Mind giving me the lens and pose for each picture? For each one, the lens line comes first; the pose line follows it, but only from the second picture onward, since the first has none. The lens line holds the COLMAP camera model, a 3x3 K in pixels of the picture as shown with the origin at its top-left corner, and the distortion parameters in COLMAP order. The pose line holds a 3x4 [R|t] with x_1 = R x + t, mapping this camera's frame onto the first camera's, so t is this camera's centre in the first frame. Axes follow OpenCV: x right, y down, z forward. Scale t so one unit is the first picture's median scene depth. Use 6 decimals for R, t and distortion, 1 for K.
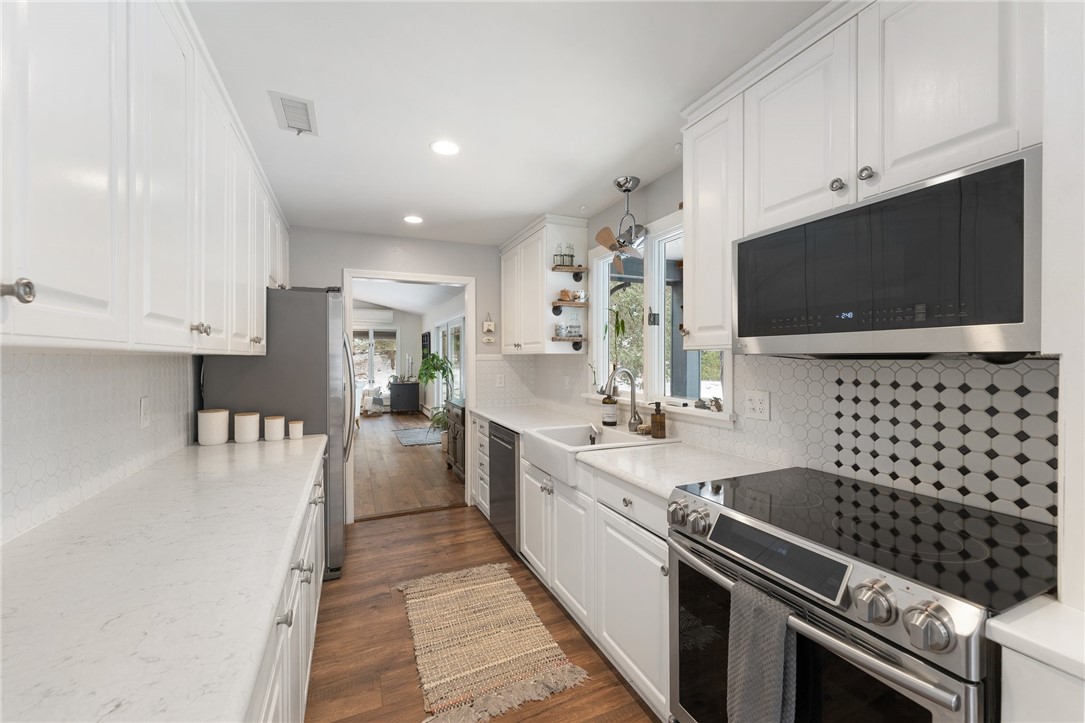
lens RADIAL K [[436.9, 0, 546.3], [0, 436.9, 357.7], [0, 0, 1]] dist [0.003020, 0.000323]
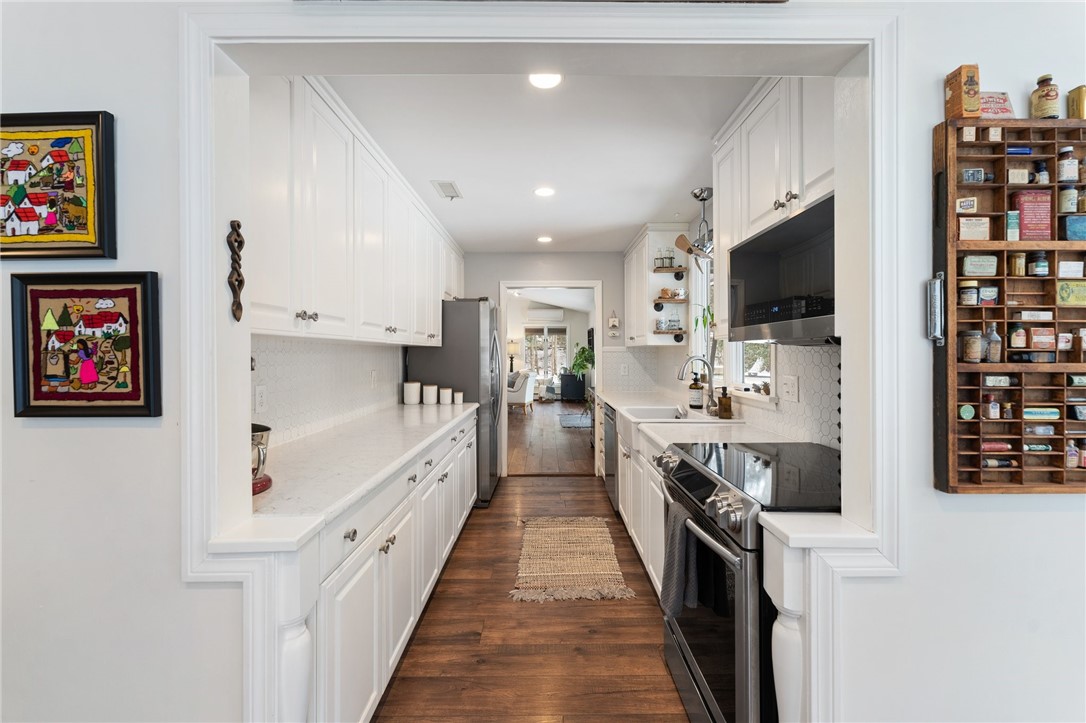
lens RADIAL K [[437.3, 0, 546.7], [0, 437.3, 352.3], [0, 0, 1]] dist [0.003020, 0.000323]
pose [[0.914244, 0.001773, -0.405160, 0.231837], [-0.002567, 0.999996, -0.001417, 0.012615], [0.405155, 0.002335, 0.914245, -0.168202]]
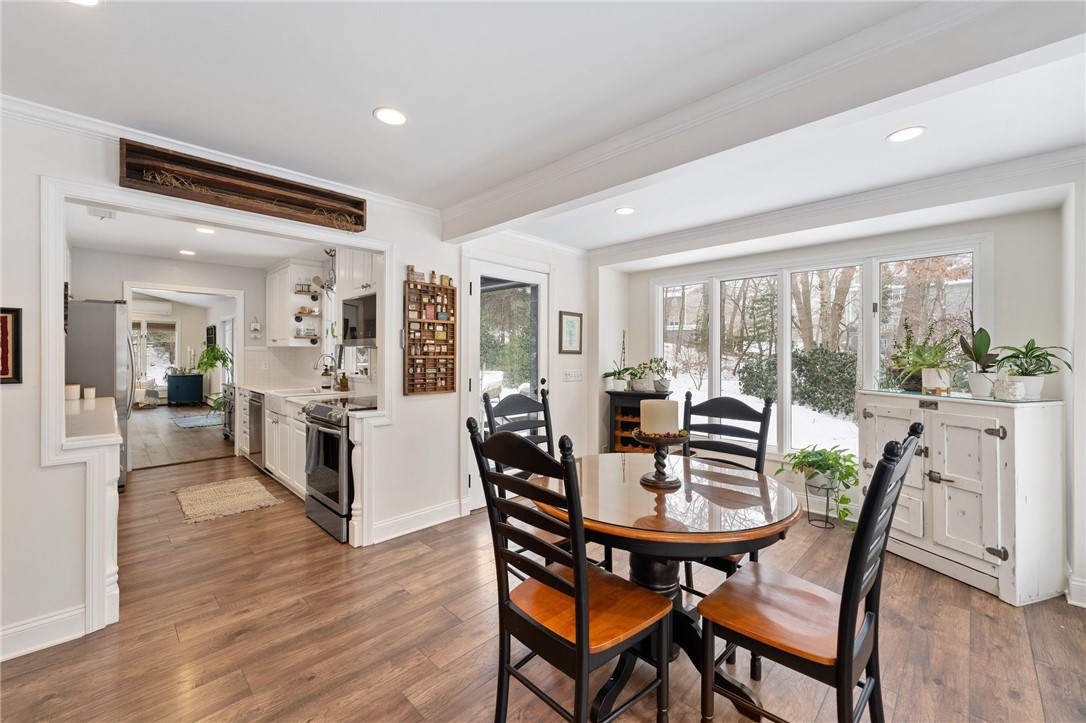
lens RADIAL K [[437.3, 0, 545.9], [0, 437.3, 353.6], [0, 0, 1]] dist [0.003020, 0.000323]
pose [[0.933227, 0.007378, 0.359212, 0.308073], [-0.007272, 0.999972, -0.001646, 0.013996], [-0.359214, -0.001076, 0.933254, -0.845678]]
